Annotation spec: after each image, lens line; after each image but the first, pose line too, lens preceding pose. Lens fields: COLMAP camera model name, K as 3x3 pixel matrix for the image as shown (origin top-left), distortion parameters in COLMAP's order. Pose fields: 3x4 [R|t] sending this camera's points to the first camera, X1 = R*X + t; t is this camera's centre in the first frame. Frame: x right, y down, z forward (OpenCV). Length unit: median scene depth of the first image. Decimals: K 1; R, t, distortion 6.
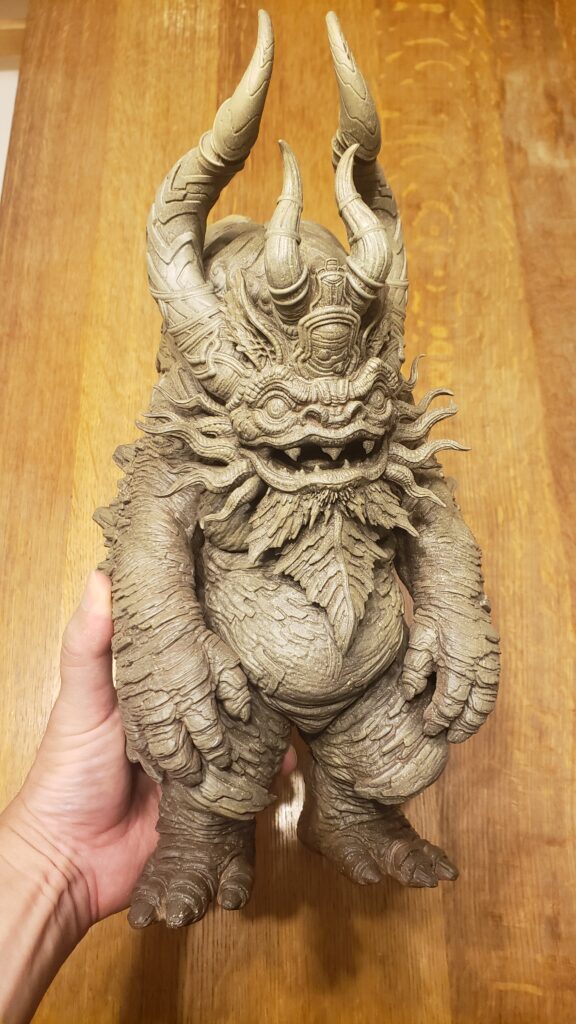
lens RADIAL K [[815.3, 0, 288.0], [0, 815.3, 512.0], [0, 0, 1]] dist [-0.000932, -0.002760]
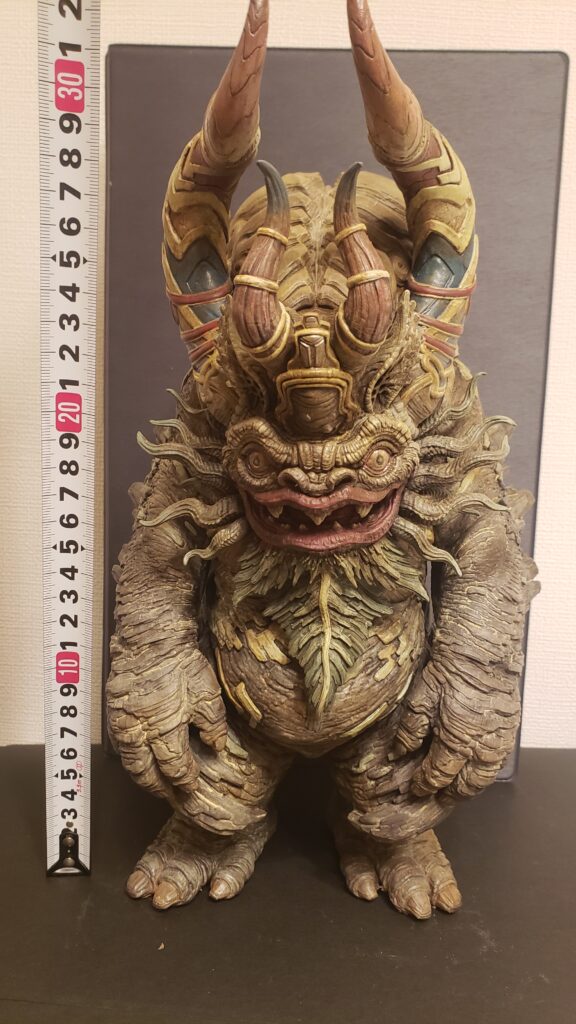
lens RADIAL K [[792.7, 0, 288.0], [0, 792.7, 512.0], [0, 0, 1]] dist [0.004114, 0.000269]
pose [[0.956804, 0.154418, -0.246337, 0.225126], [-0.094192, 0.966234, 0.239833, -0.269804], [0.275053, -0.206271, 0.939041, 0.181176]]
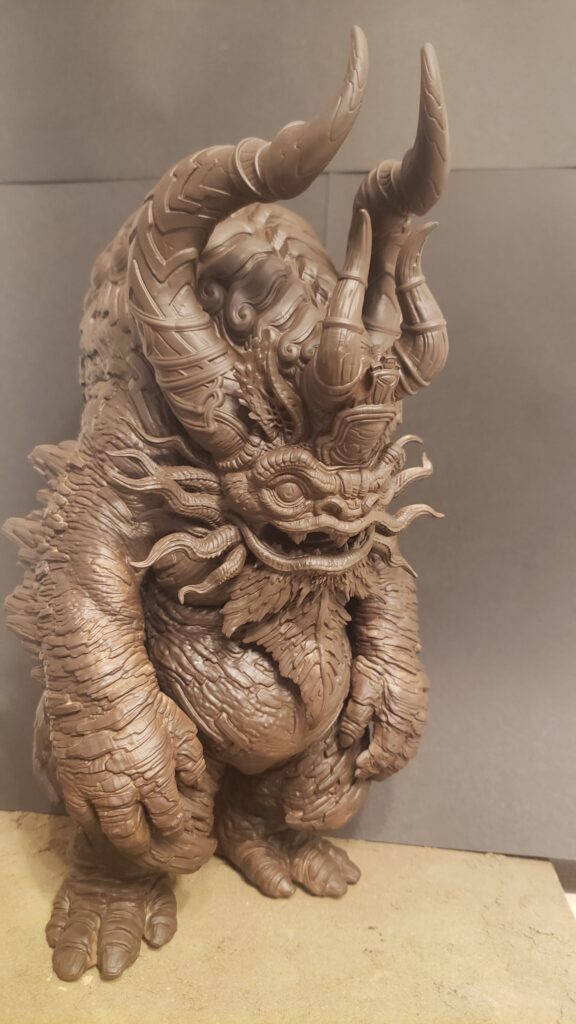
lens RADIAL K [[815.3, 0, 288.0], [0, 815.3, 512.0], [0, 0, 1]] dist [-0.000932, -0.002760]
pose [[0.950307, 0.067258, 0.303961, -0.273083], [-0.129661, 0.973177, 0.190040, -0.262410], [-0.283026, -0.220009, 0.933538, 0.148399]]
